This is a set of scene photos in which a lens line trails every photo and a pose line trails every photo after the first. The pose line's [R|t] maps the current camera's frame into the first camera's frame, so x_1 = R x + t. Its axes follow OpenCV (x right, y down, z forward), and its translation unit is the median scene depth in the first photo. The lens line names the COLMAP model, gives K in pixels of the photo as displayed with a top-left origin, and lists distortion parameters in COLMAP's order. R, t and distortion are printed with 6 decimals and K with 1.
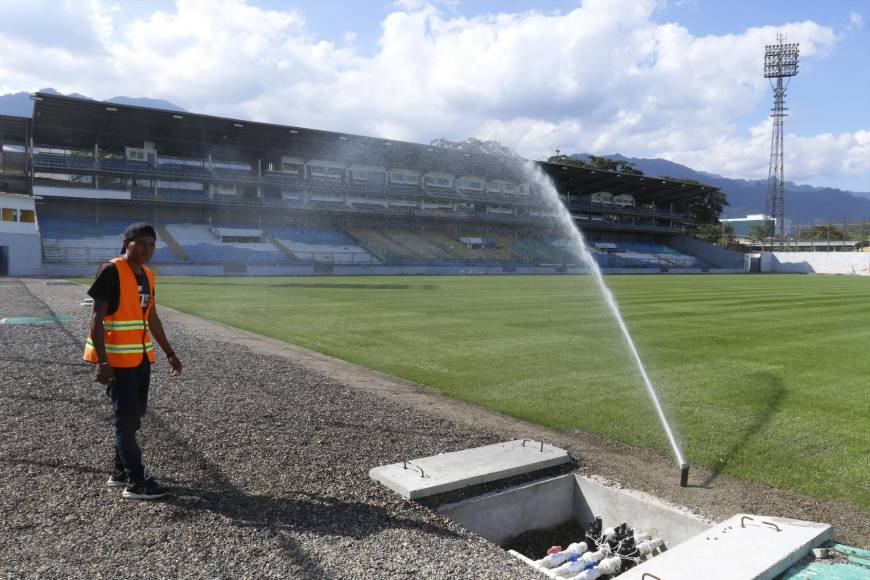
lens RADIAL K [[641.3, 0, 435.0], [0, 641.3, 290.0], [0, 0, 1]] dist [-0.061419, 0.041157]
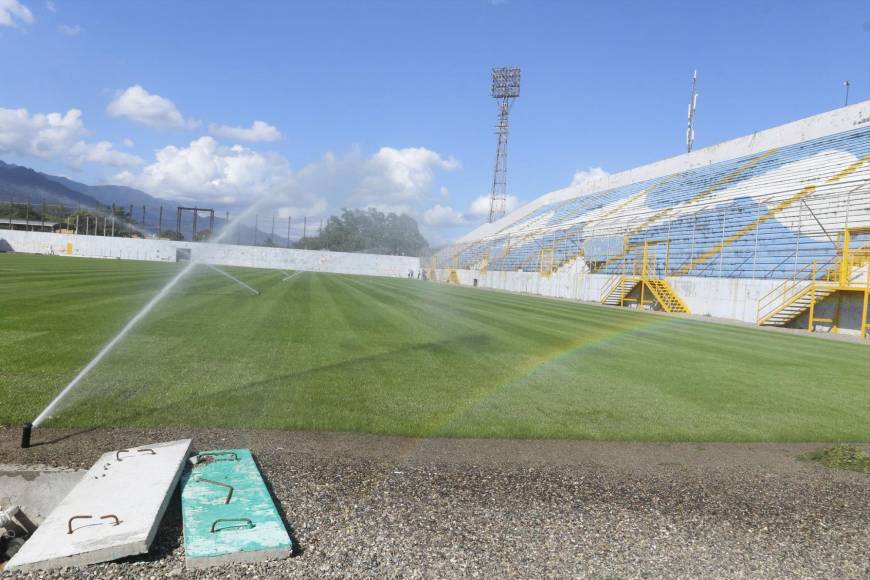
lens RADIAL K [[641.3, 0, 435.0], [0, 641.3, 290.0], [0, 0, 1]] dist [-0.061419, 0.041157]
pose [[0.415705, -0.006235, 0.909478, -0.070073], [-0.021038, 0.999643, 0.016470, 0.019084], [-0.909256, -0.025980, 0.415426, 0.028970]]
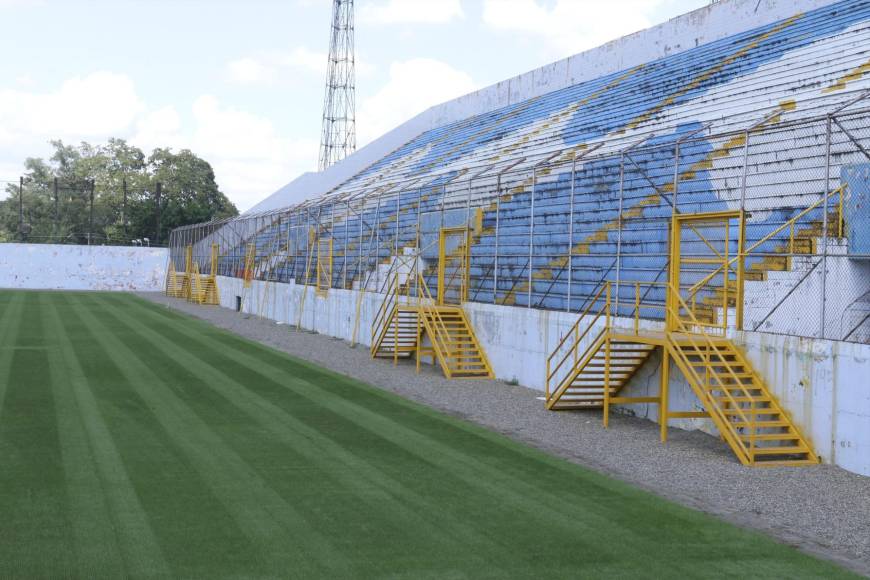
lens RADIAL K [[1322.8, 0, 435.0], [0, 1322.8, 290.0], [0, 0, 1]] dist [0.005856, 0.013118]
pose [[0.334822, -0.018035, 0.942109, 0.210991], [0.016504, 0.999776, 0.013274, -0.086689], [-0.942137, 0.011104, 0.335044, -0.676741]]
